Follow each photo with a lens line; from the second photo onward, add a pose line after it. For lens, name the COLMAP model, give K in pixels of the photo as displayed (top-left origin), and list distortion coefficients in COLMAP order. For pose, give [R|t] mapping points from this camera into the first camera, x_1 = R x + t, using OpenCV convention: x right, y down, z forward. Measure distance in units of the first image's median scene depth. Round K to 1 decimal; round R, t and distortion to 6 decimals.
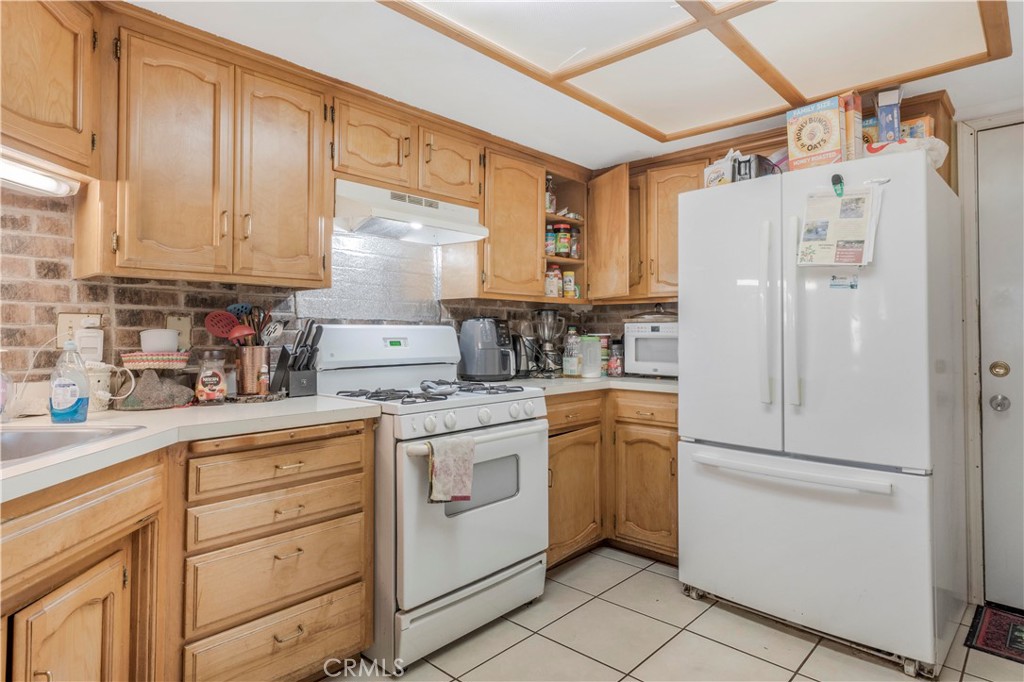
lens RADIAL K [[572.4, 0, 511.5], [0, 572.4, 334.4], [0, 0, 1]] dist [-0.000175, 0.000036]
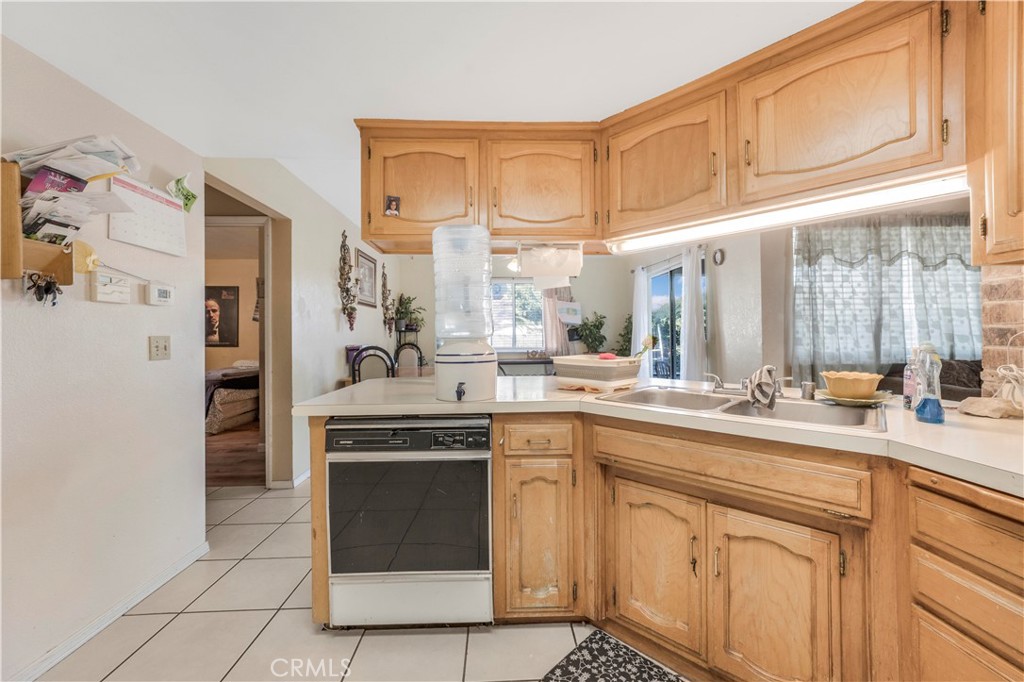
lens RADIAL K [[418.4, 0, 509.9], [0, 418.4, 336.8], [0, 0, 1]] dist [-0.000147, -0.000039]
pose [[-0.705895, 0.007555, -0.708276, 0.210715], [0.010101, 0.999949, 0.000599, -0.003608], [0.708244, -0.006731, -0.705936, 0.746190]]
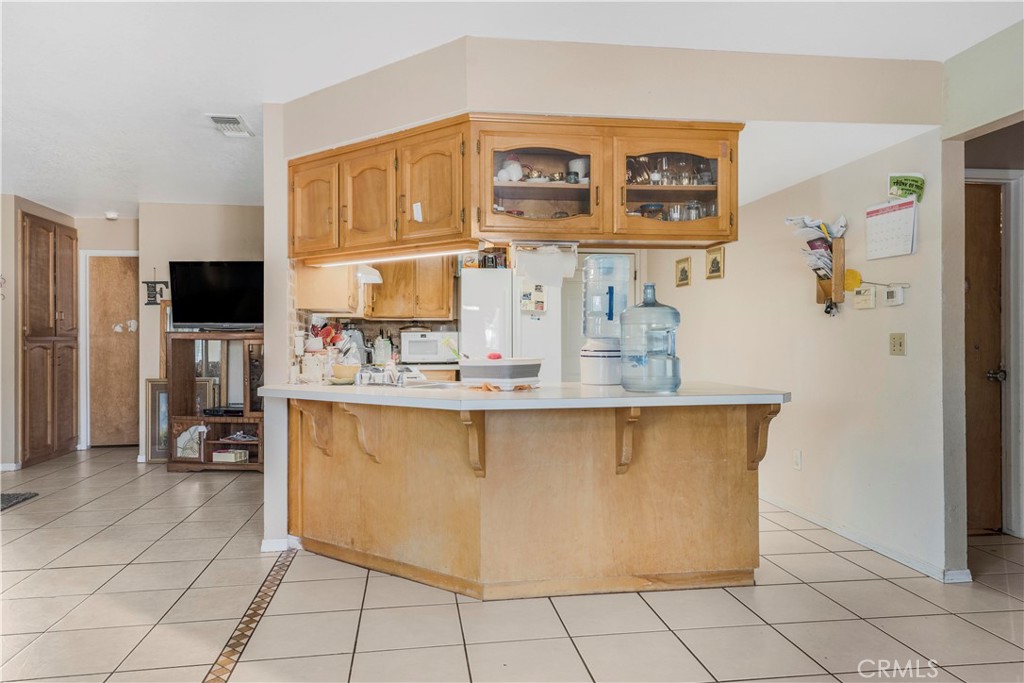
lens RADIAL K [[655.0, 0, 513.4], [0, 655.0, 339.9], [0, 0, 1]] dist [0.006391, -0.001546]
pose [[0.622702, -0.003019, 0.782453, -1.645832], [0.002045, 0.999995, 0.002231, -0.001821], [-0.782456, 0.000211, 0.622706, -0.666899]]
